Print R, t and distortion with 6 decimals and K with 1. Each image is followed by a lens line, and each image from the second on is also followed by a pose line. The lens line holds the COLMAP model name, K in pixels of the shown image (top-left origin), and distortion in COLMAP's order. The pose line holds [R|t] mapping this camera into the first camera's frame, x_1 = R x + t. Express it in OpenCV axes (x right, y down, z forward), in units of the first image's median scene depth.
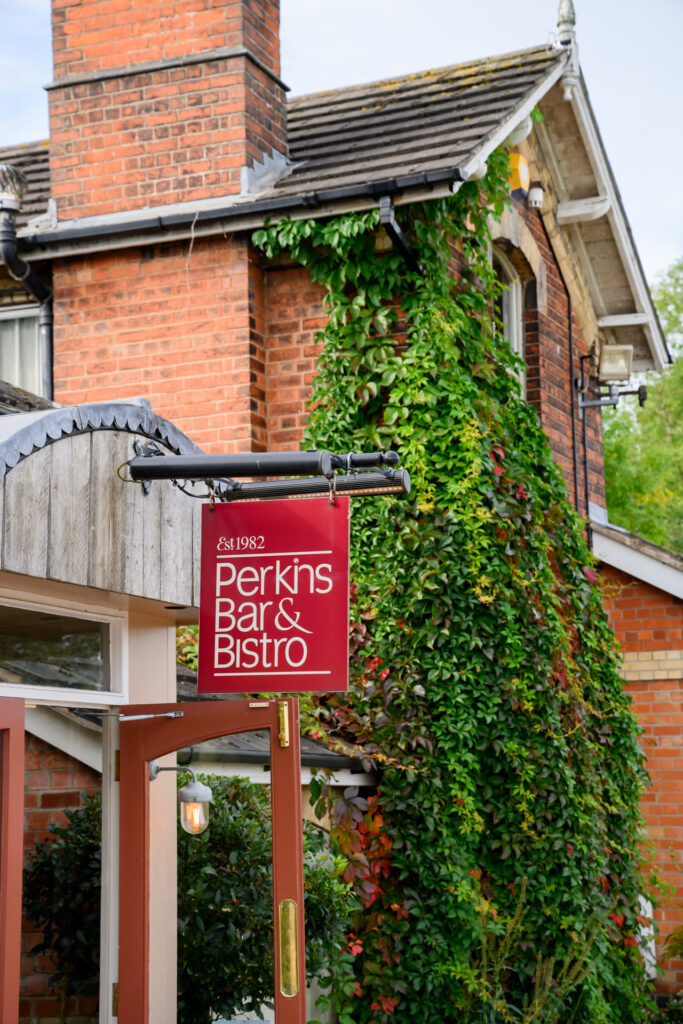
lens RADIAL K [[1993.5, 0, 343.4], [0, 1993.5, 511.7], [0, 0, 1]] dist [0.437957, 0.000000]
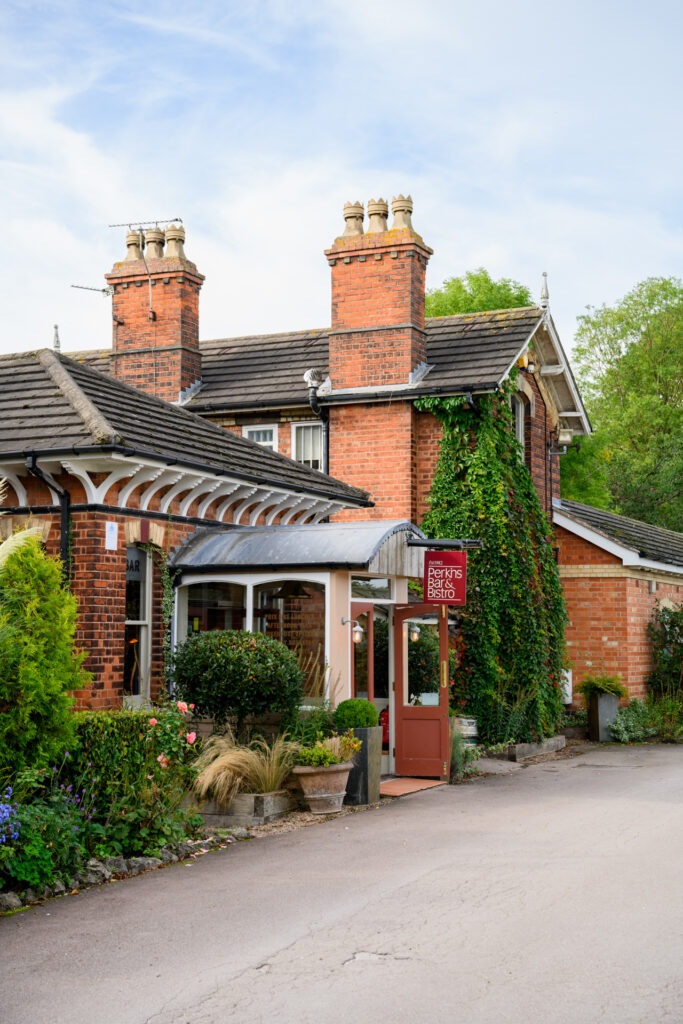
lens RADIAL K [[1450.6, 0, 340.4], [0, 1450.6, 511.2], [0, 0, 1]] dist [0.087050, 0.000000]
pose [[0.998881, 0.022907, -0.041373, -0.058321], [-0.019884, 0.997202, 0.072055, -0.130214], [0.042908, -0.071152, 0.996542, -0.796342]]
